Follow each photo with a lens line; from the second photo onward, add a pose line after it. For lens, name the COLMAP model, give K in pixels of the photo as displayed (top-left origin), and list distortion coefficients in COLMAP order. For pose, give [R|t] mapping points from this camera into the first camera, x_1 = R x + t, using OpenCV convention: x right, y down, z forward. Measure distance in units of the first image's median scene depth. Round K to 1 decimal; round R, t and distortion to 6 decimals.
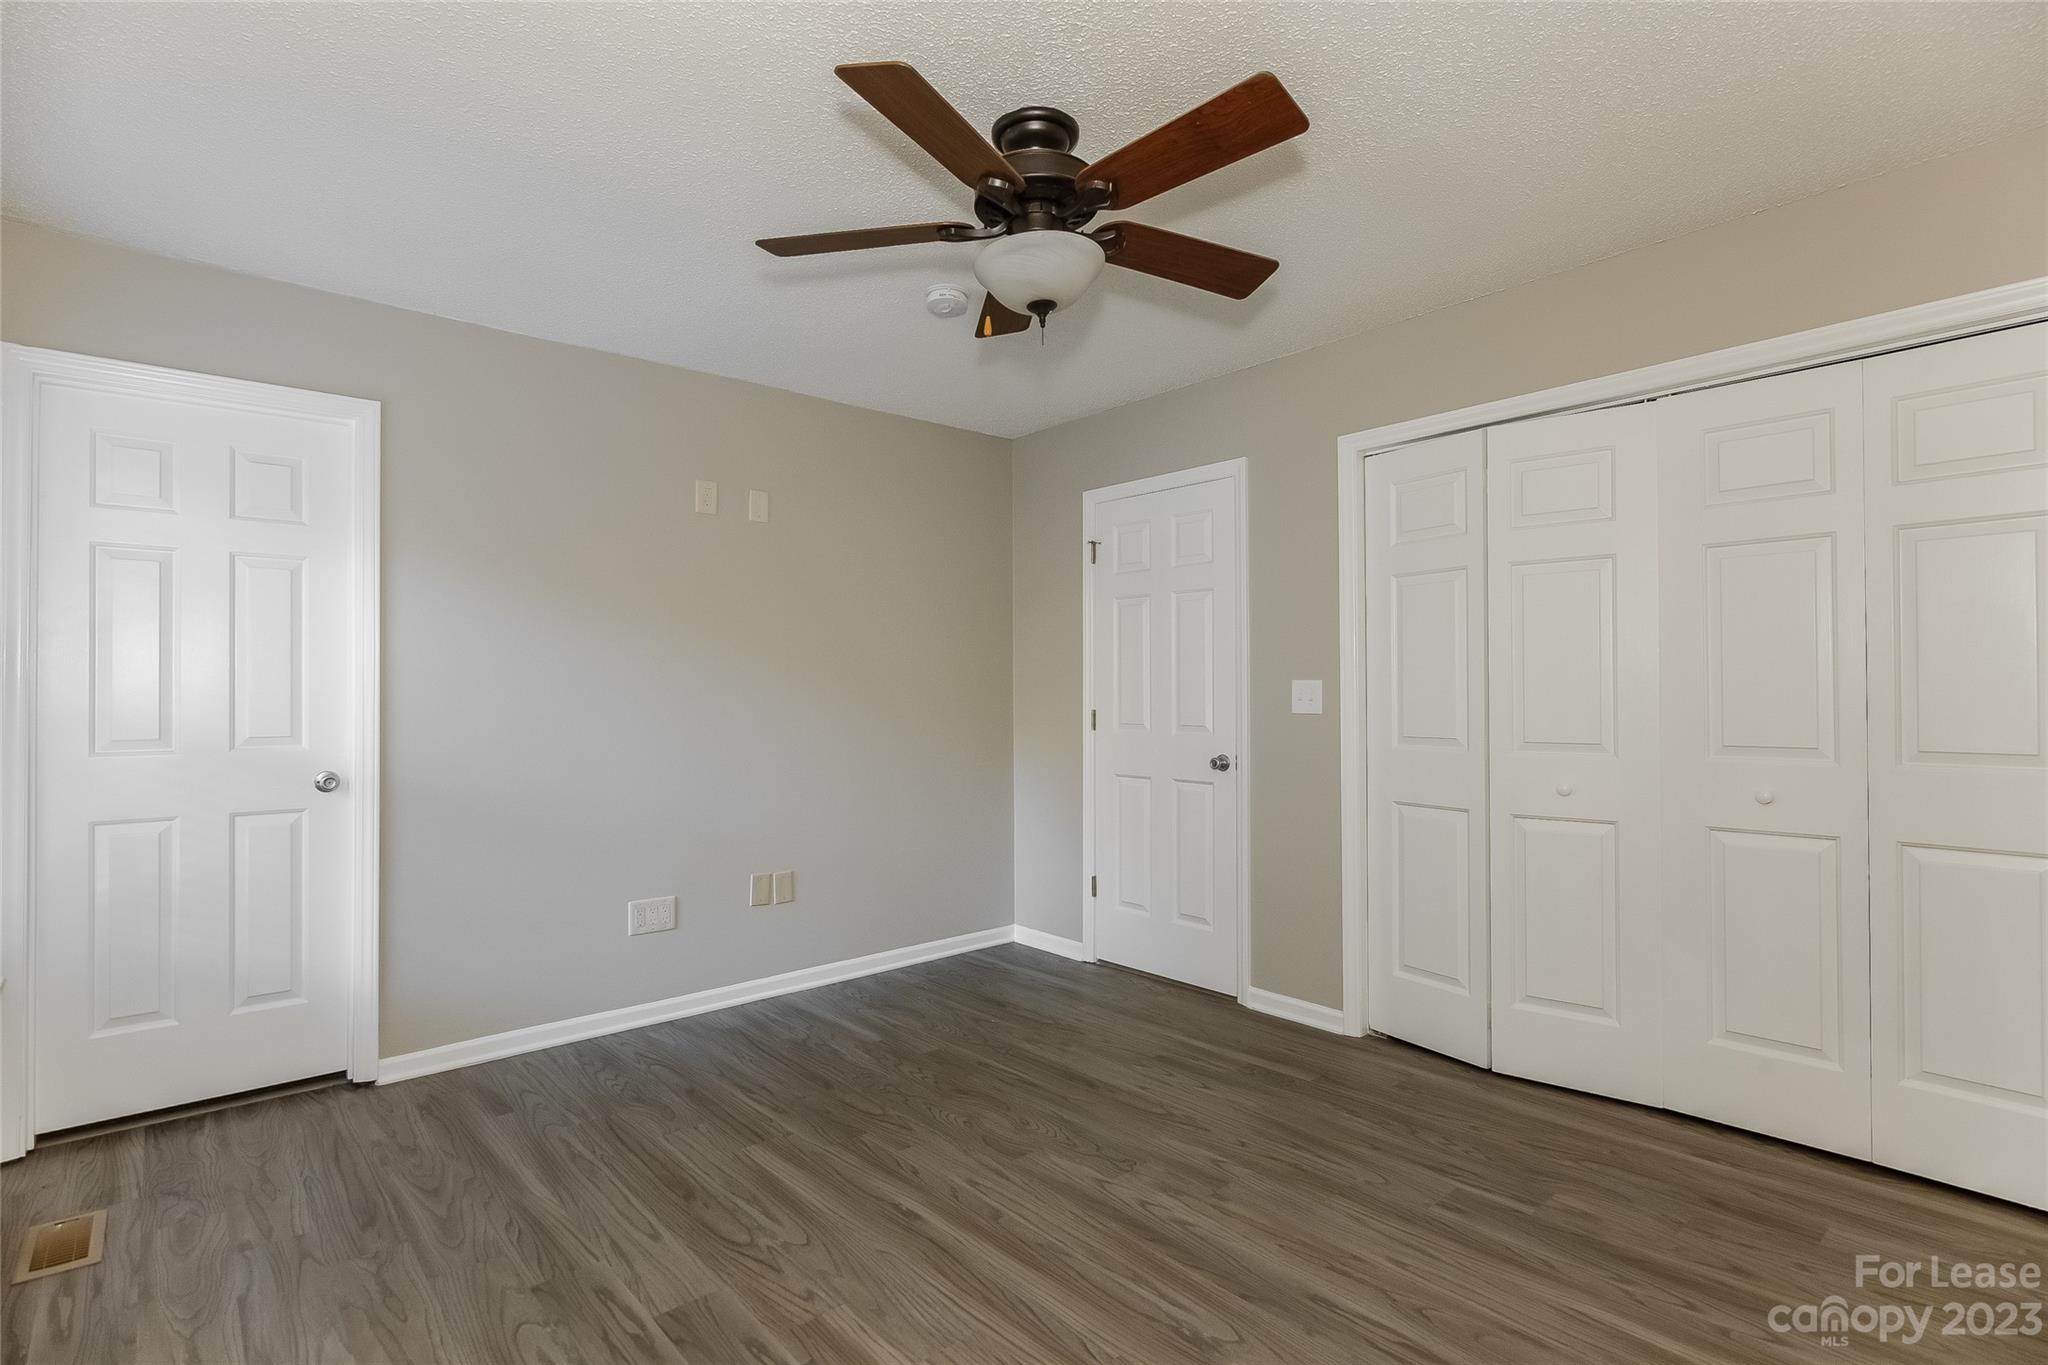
lens RADIAL K [[993.9, 0, 1028.9], [0, 993.9, 694.2], [0, 0, 1]] dist [-0.001497, -0.000641]
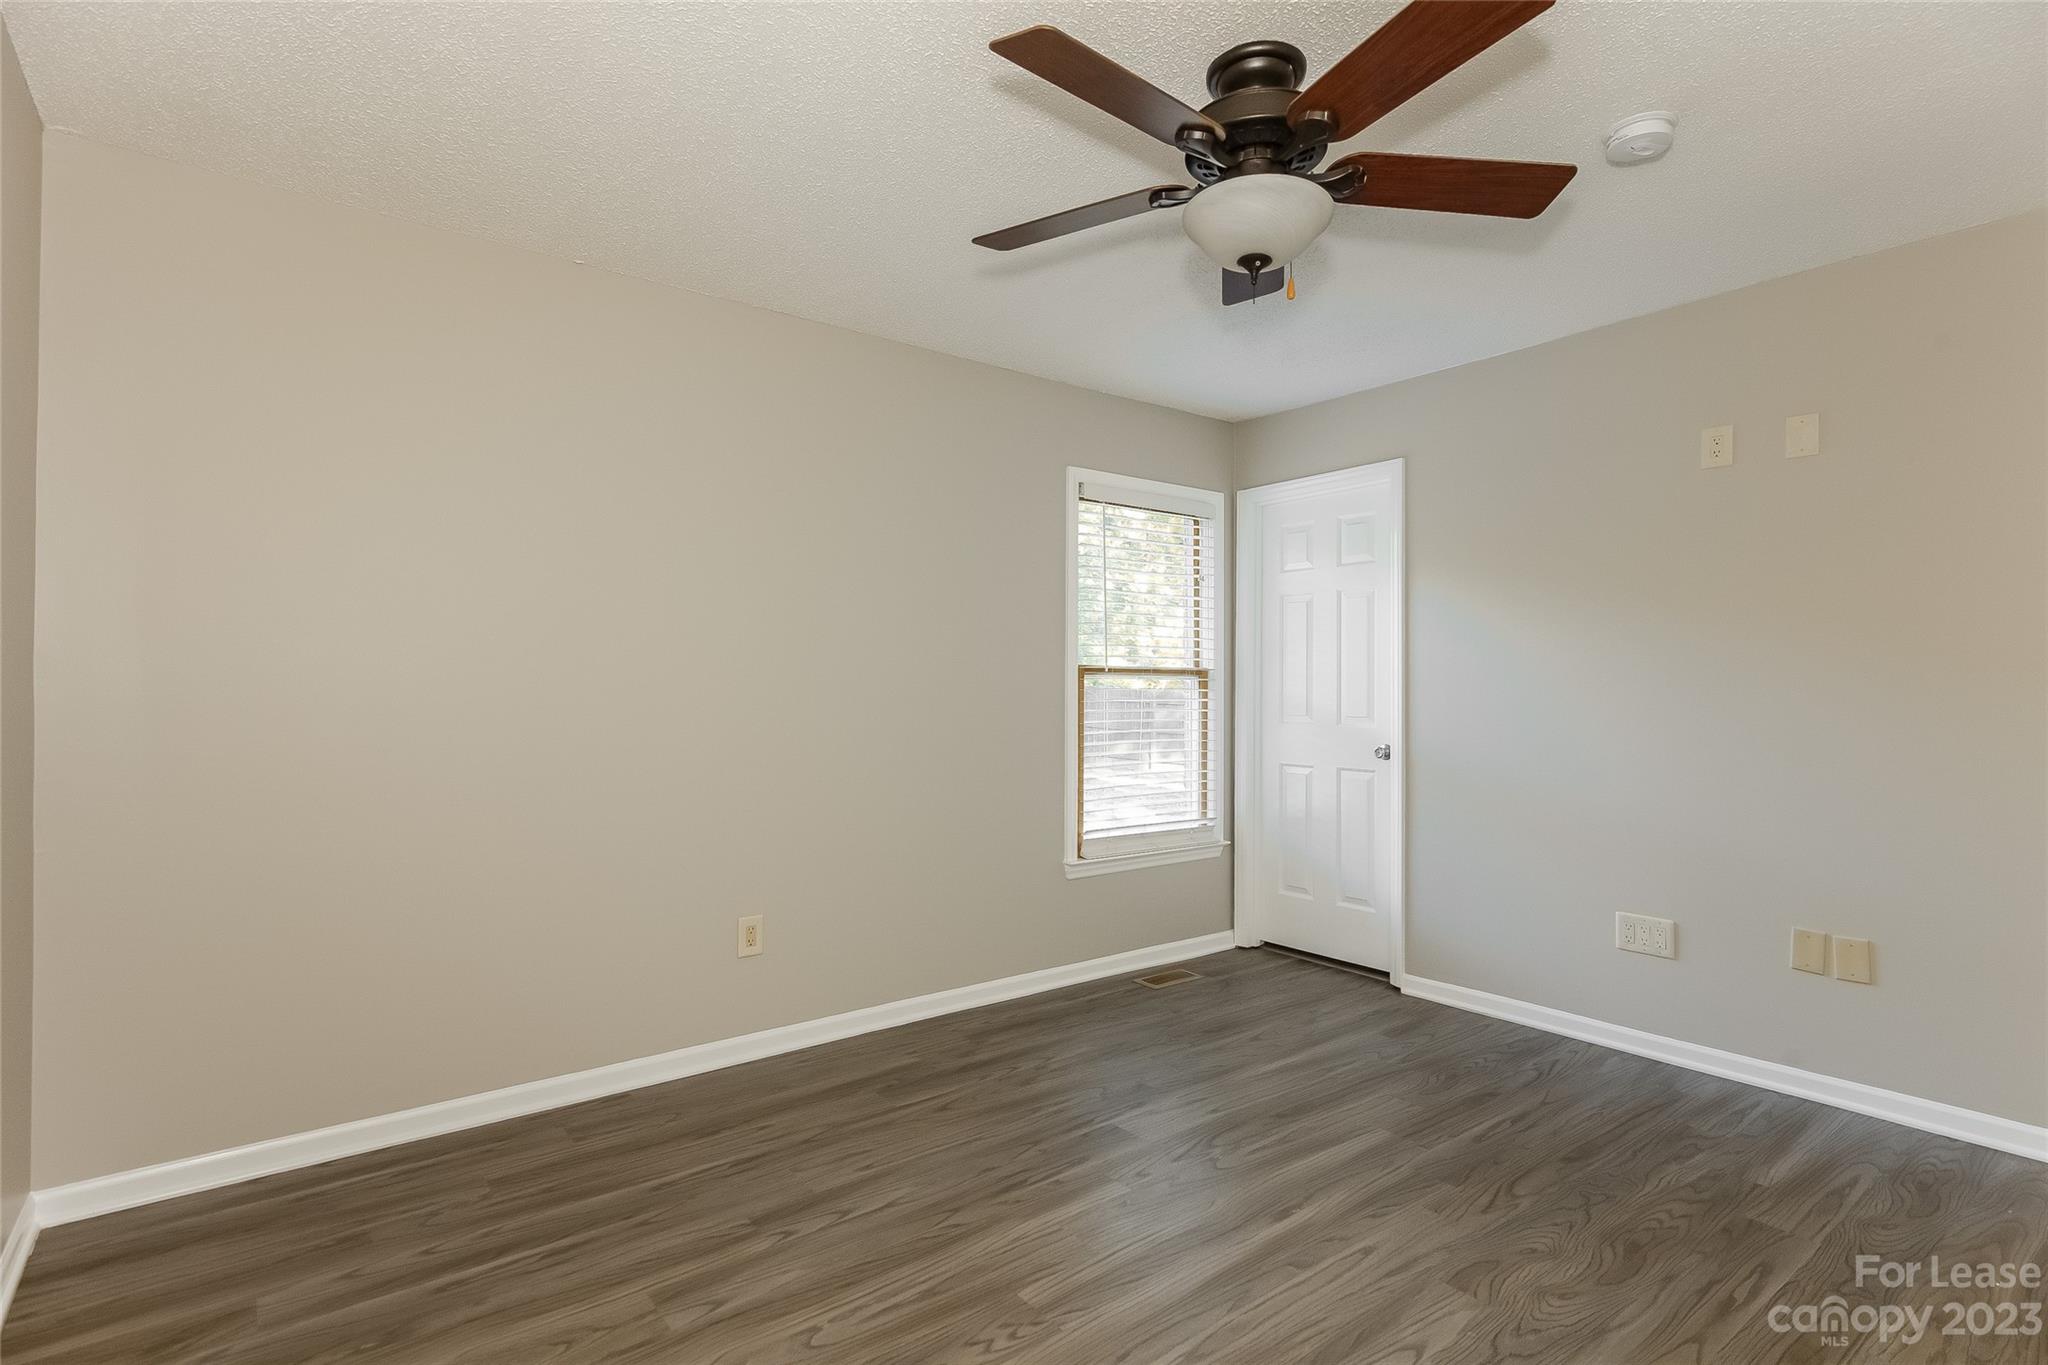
lens RADIAL K [[993.9, 0, 1028.9], [0, 993.9, 694.2], [0, 0, 1]] dist [-0.001497, -0.000641]
pose [[-0.056579, 0.009346, -0.998354, 0.653876], [-0.002761, 0.999951, 0.009517, -0.001140], [0.998394, 0.003295, -0.056551, 0.599521]]
